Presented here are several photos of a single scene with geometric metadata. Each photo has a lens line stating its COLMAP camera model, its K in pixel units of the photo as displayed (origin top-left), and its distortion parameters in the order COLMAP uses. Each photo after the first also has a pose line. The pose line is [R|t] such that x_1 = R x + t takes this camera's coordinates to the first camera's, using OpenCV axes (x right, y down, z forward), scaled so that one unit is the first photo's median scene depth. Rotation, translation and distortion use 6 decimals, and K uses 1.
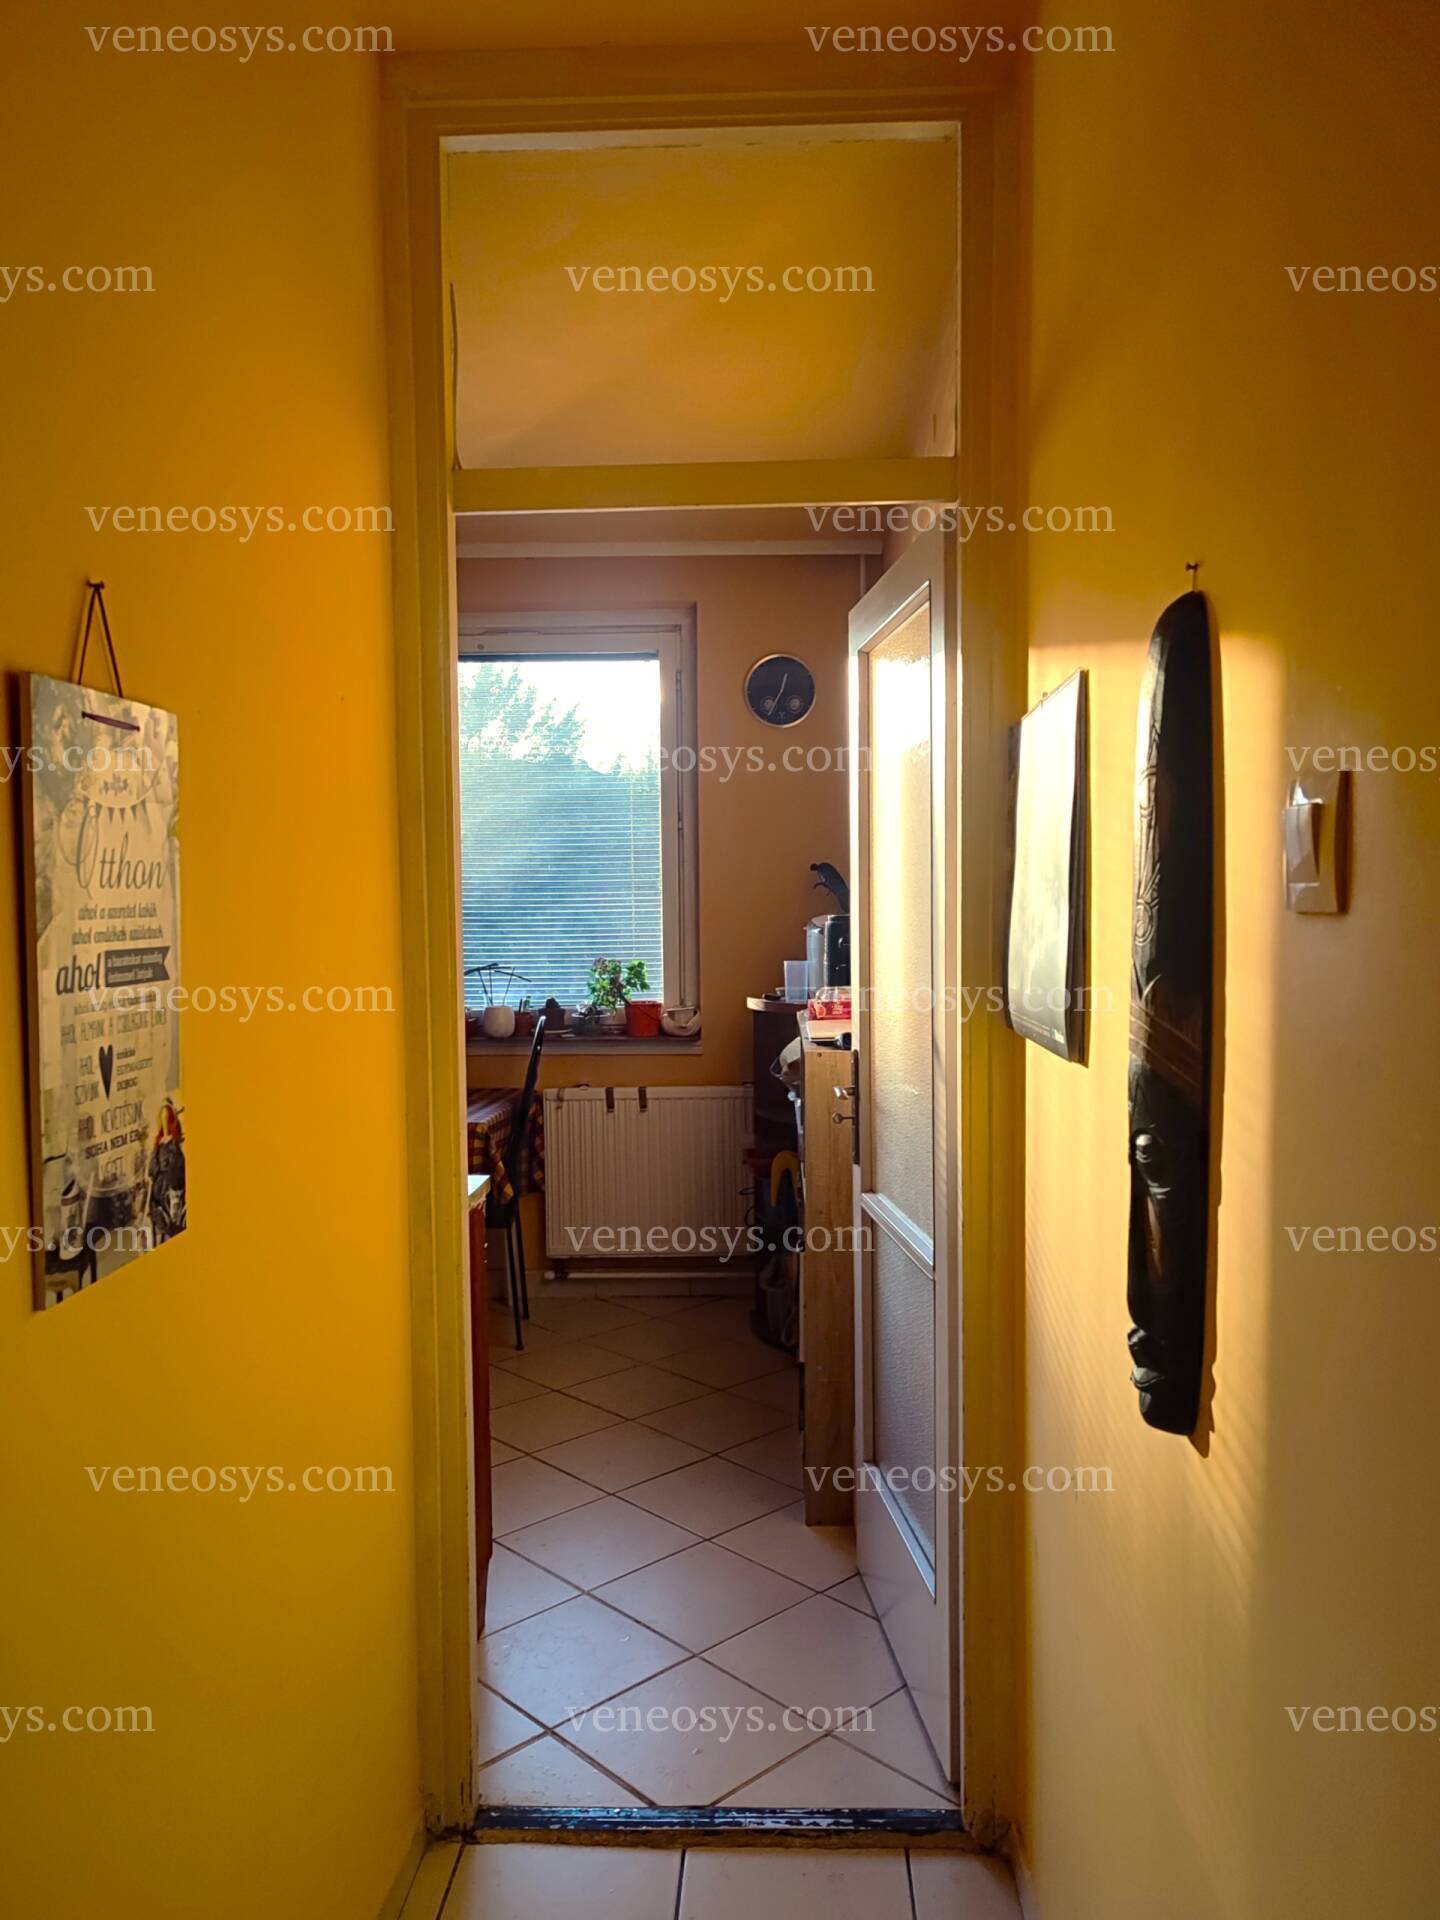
lens RADIAL K [[1433.8, 0, 720.0], [0, 1433.8, 960.0], [0, 0, 1]] dist [-0.003527, -0.001387]
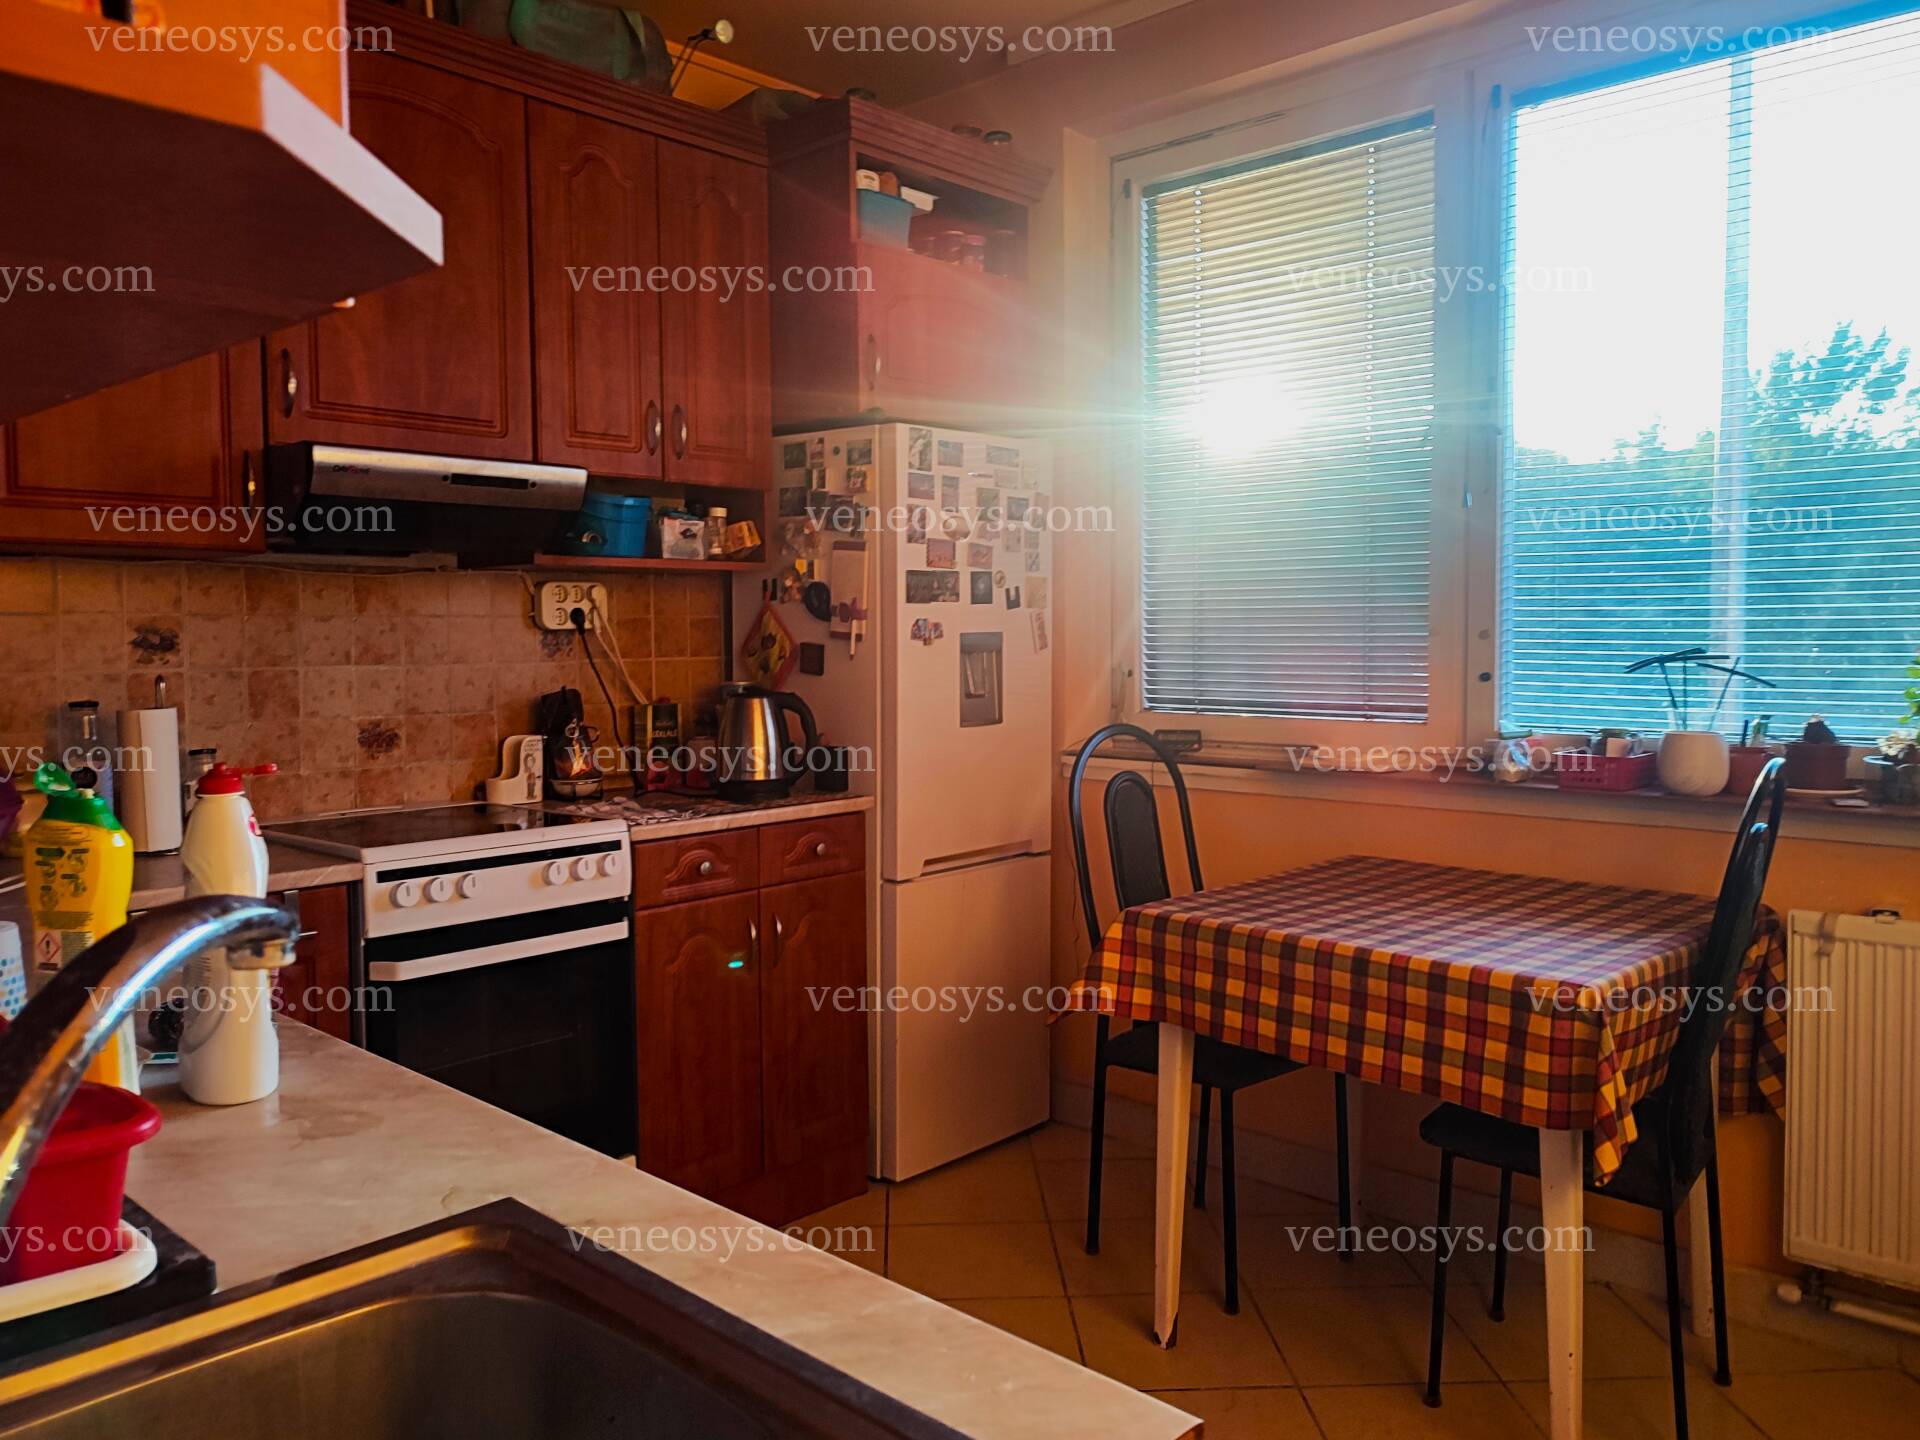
lens RADIAL K [[1433.8, 0, 958.5], [0, 1433.8, 687.6], [0, 0, 1]] dist [-0.003527, -0.001387]
pose [[0.757608, 0.031759, -0.651937, -0.023183], [-0.030385, 0.999449, 0.013377, 0.017792], [0.652002, 0.009674, 0.758155, 0.452621]]
